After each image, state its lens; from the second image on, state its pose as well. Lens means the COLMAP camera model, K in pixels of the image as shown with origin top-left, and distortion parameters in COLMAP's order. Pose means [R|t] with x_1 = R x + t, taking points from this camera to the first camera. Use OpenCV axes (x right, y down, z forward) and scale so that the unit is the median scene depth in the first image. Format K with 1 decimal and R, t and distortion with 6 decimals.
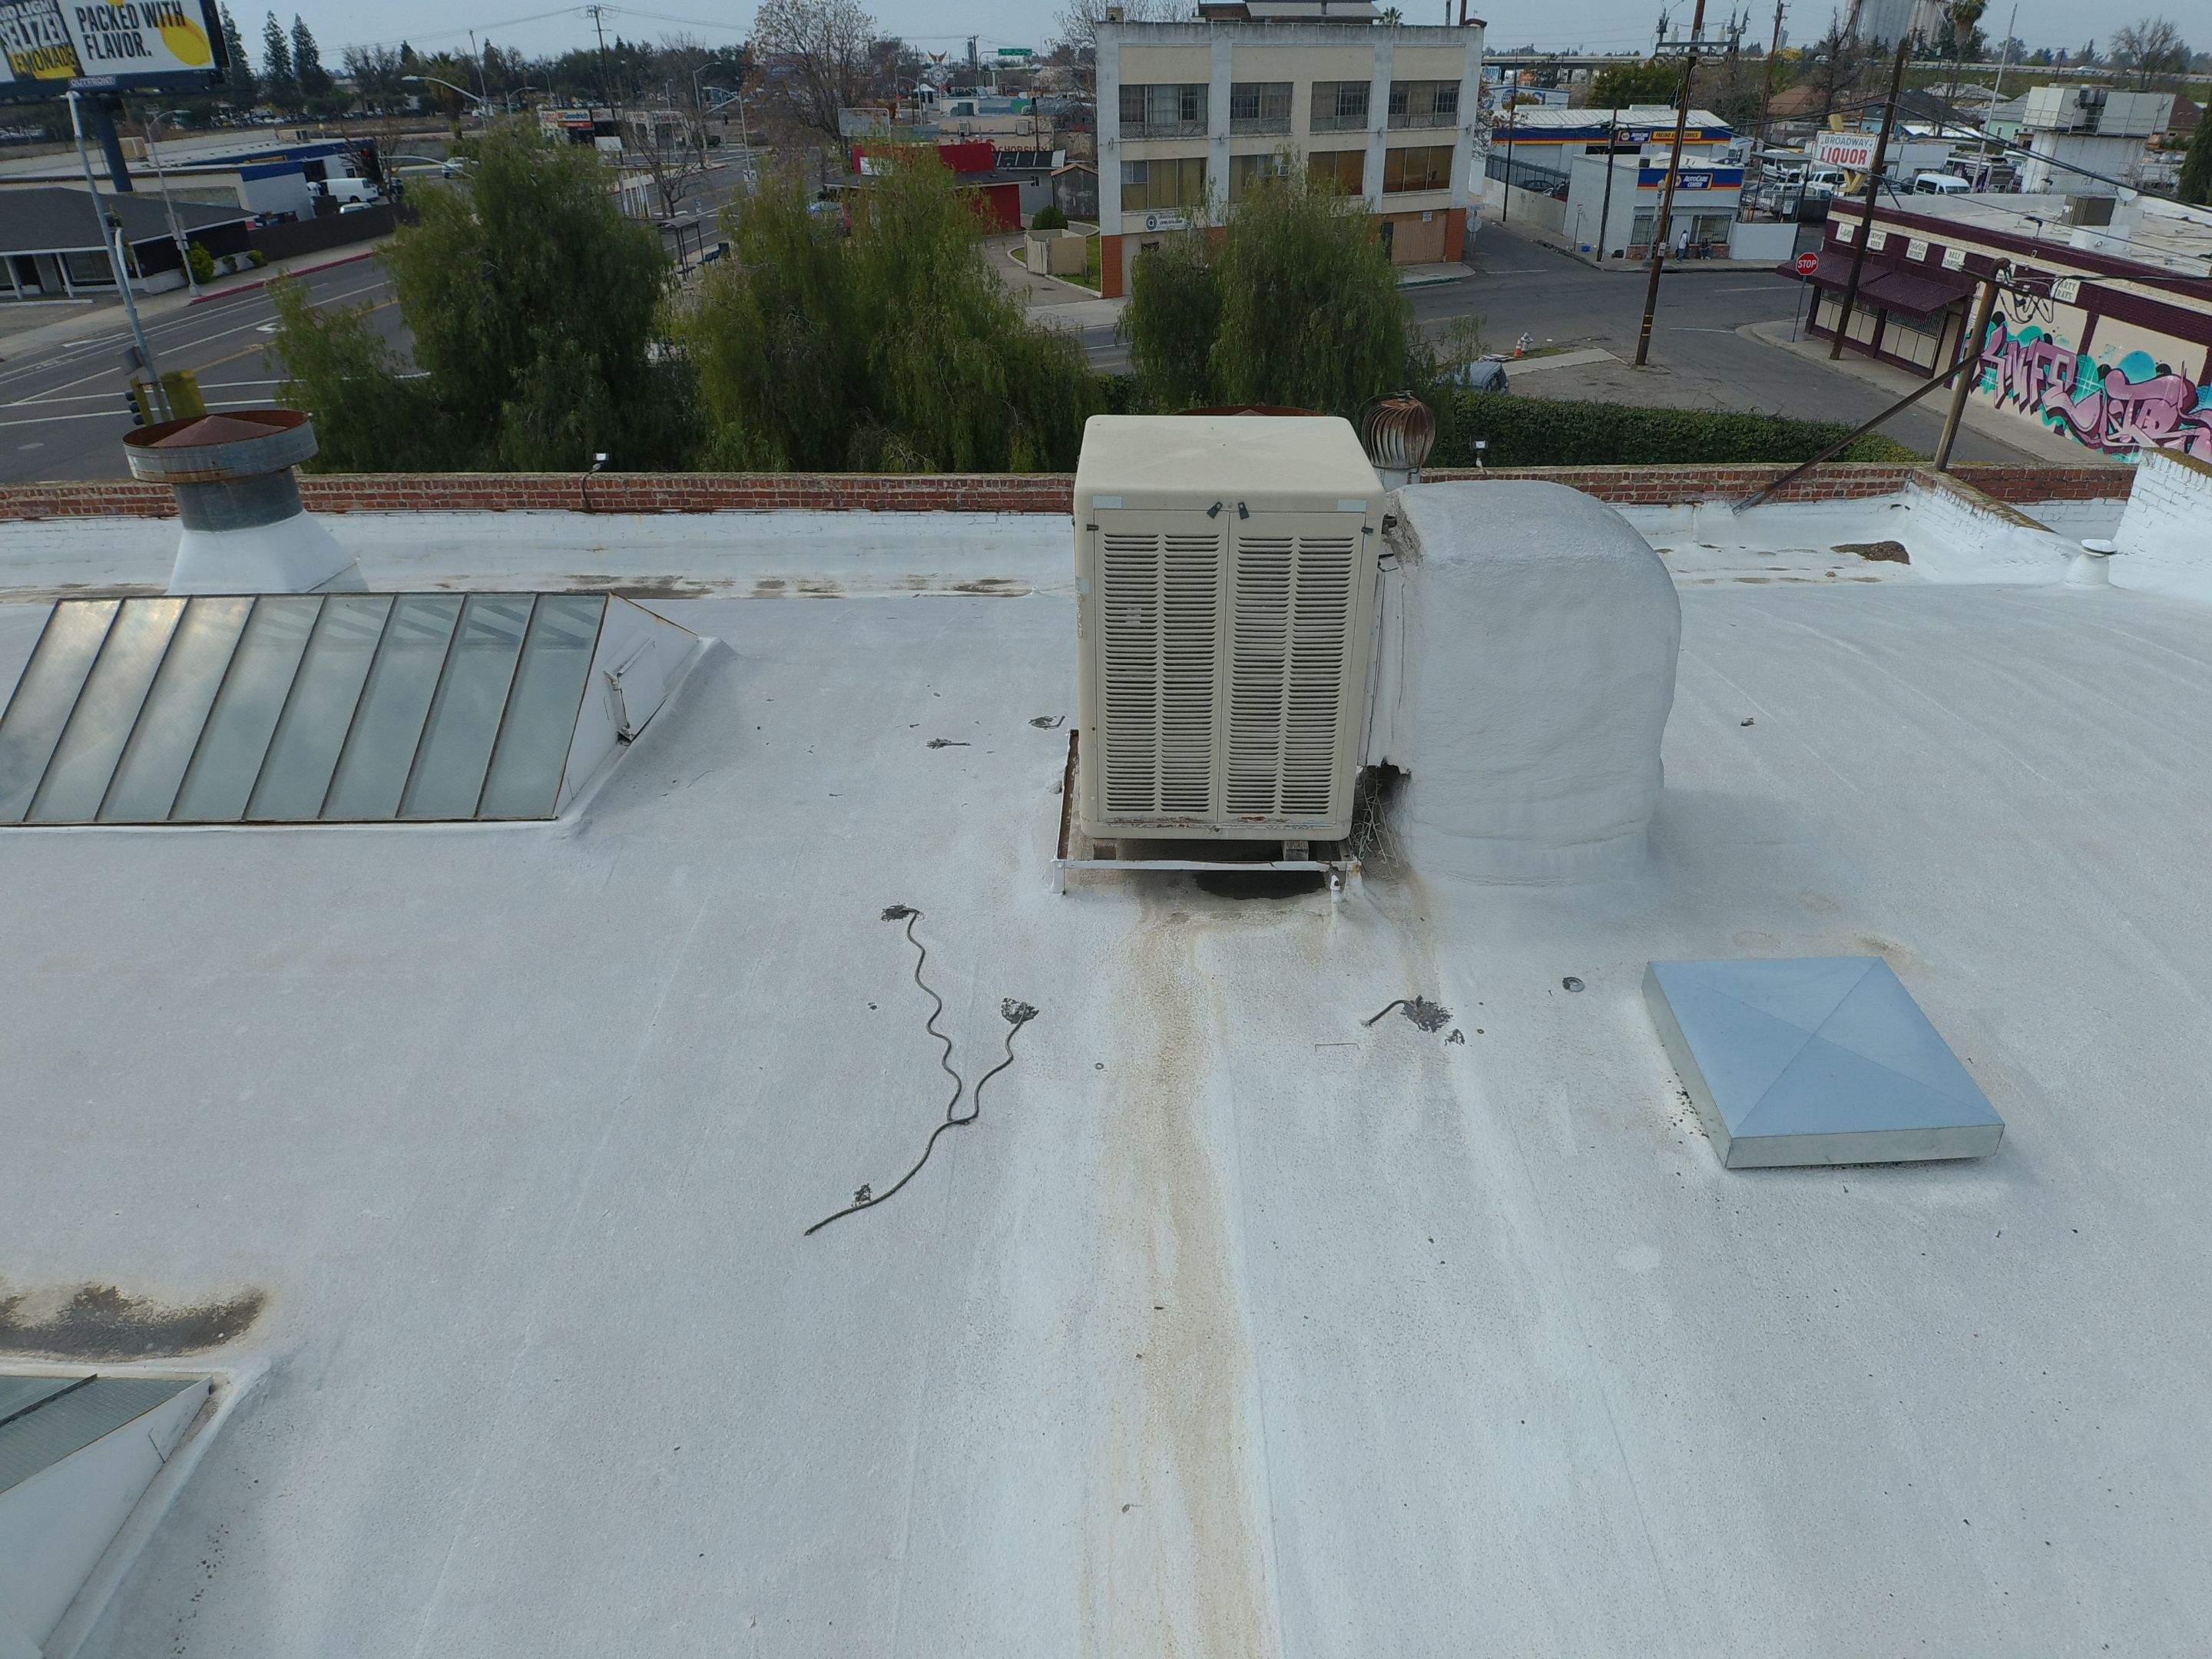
lens RADIAL K [[1335.4, 0, 1138.5], [0, 1335.4, 842.5], [0, 0, 1]] dist [0.055602, -0.079609]
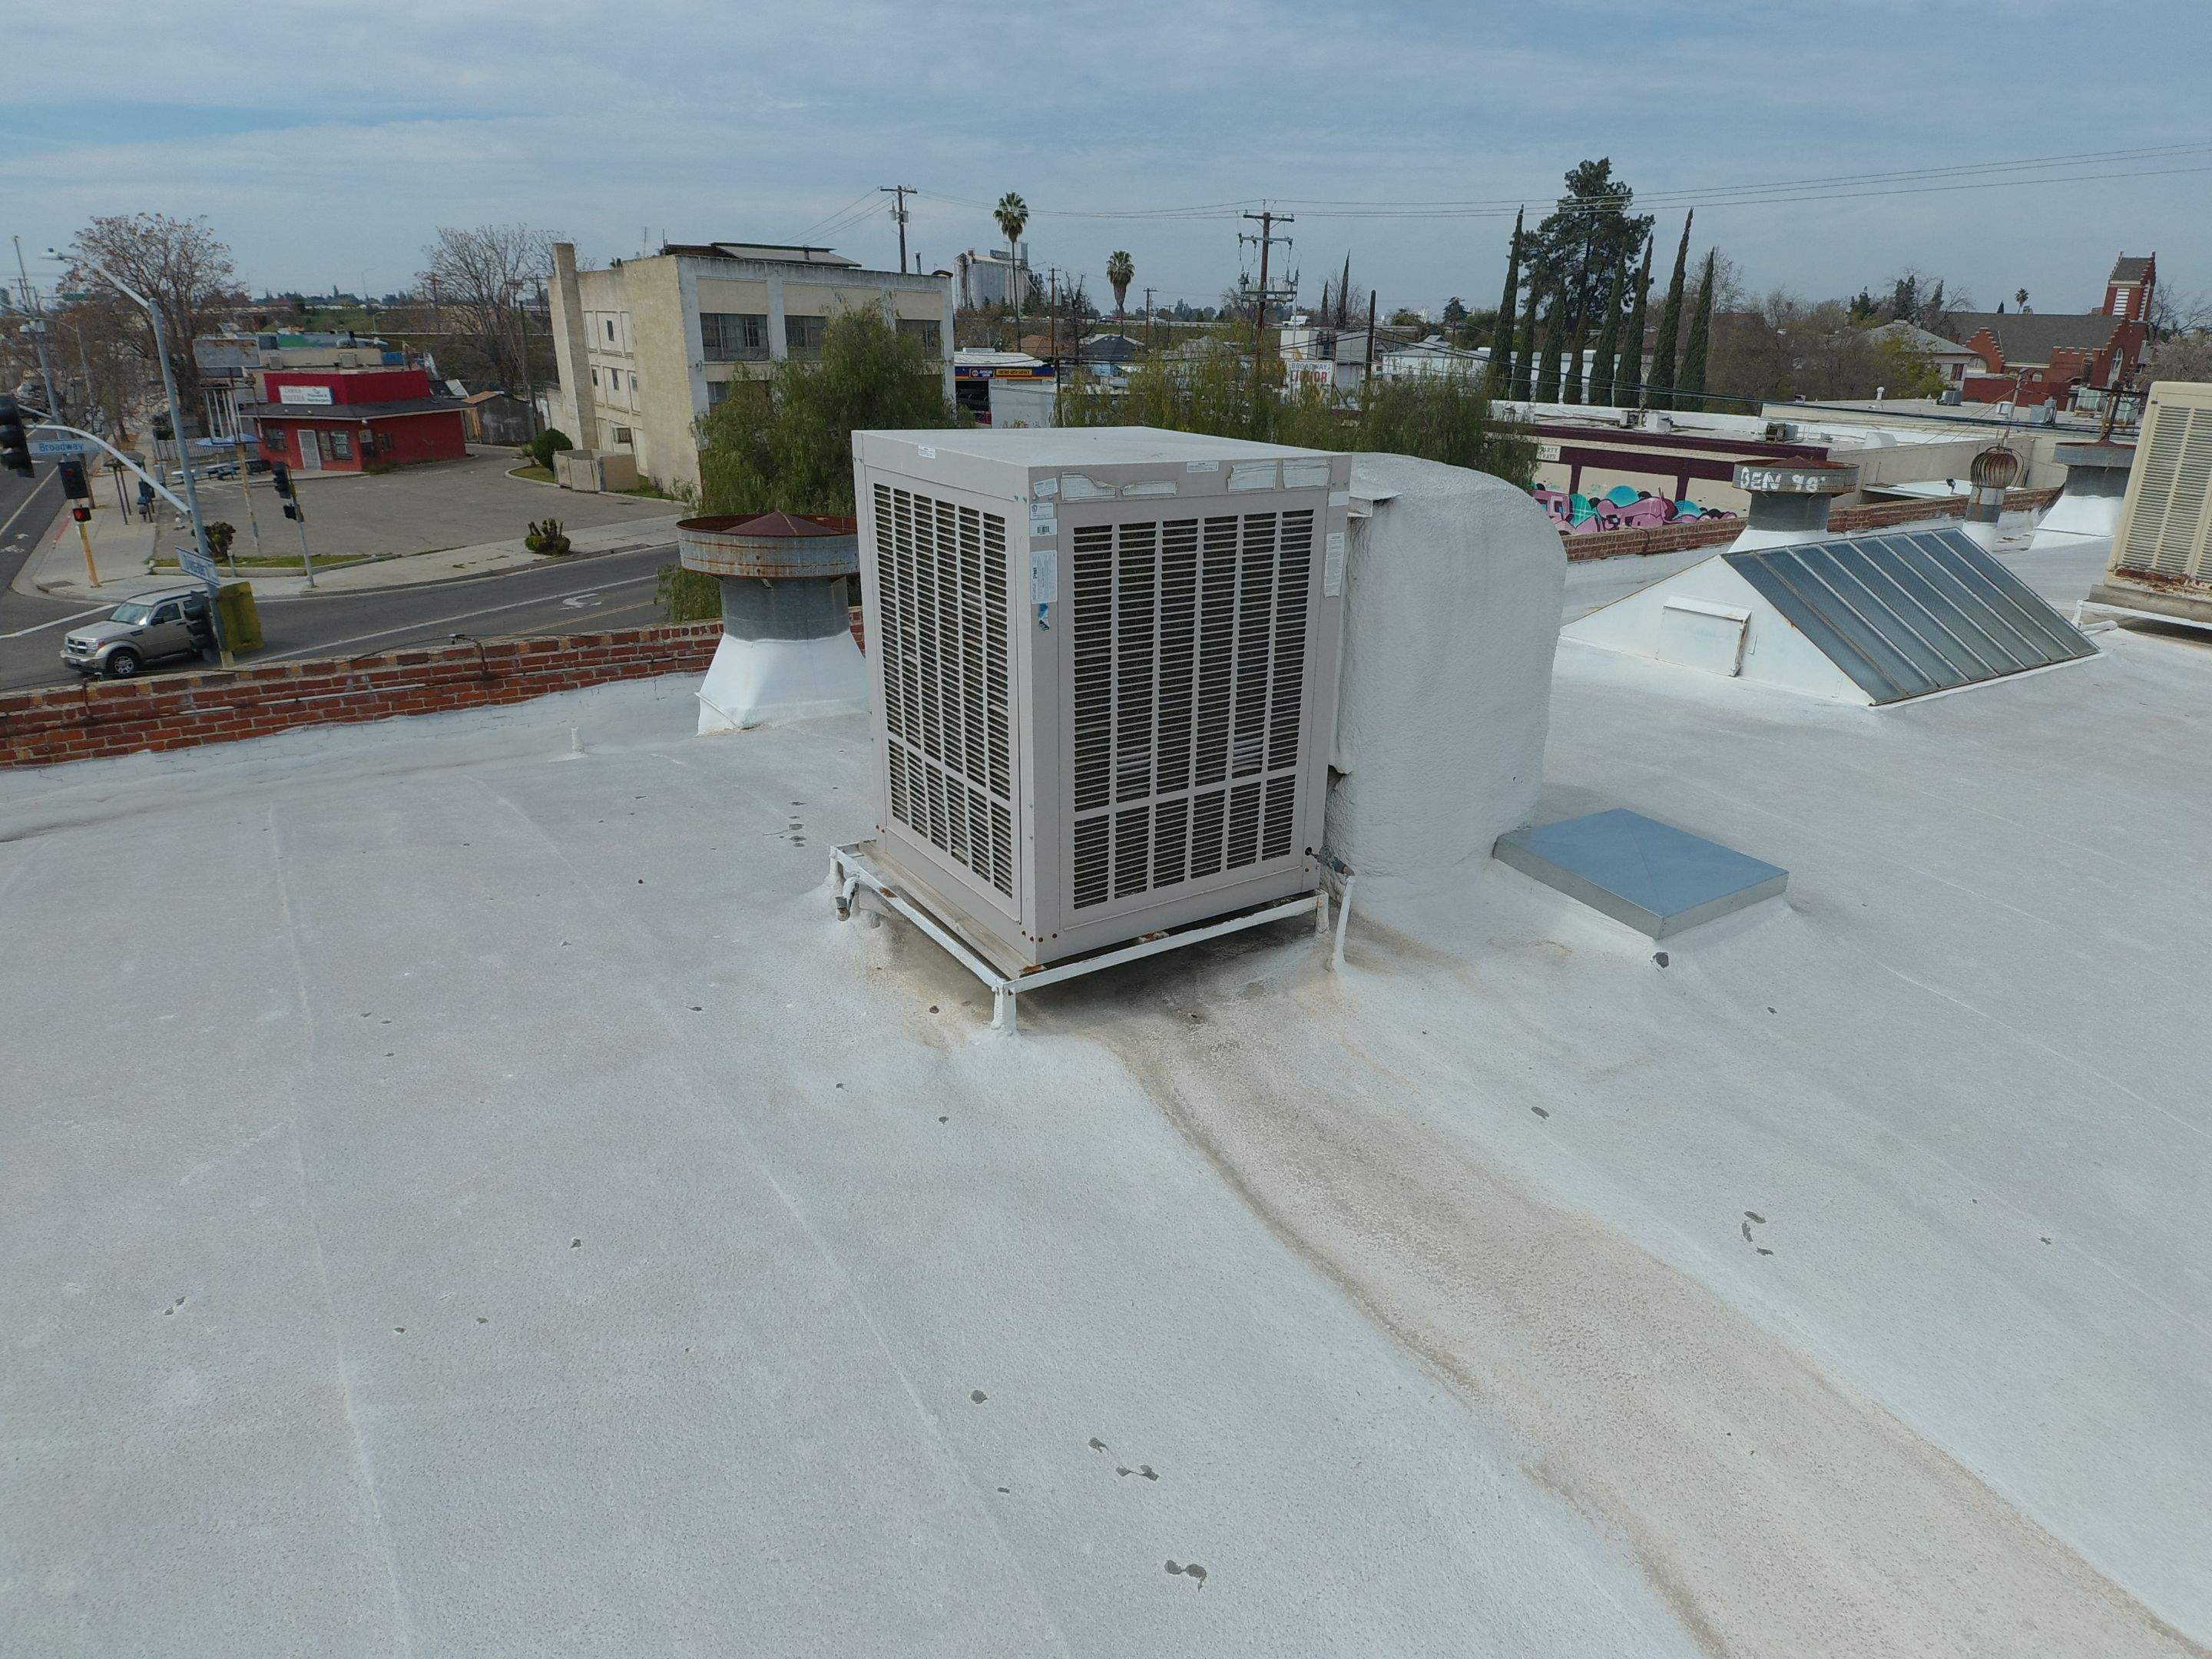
lens RADIAL K [[1335.4, 0, 1138.5], [0, 1335.4, 842.5], [0, 0, 1]] dist [0.055602, -0.079609]
pose [[0.830624, -0.177572, 0.527762, -0.534716], [0.257130, 0.963004, -0.080672, 0.004471], [-0.493911, 0.202711, 0.845553, 0.054003]]
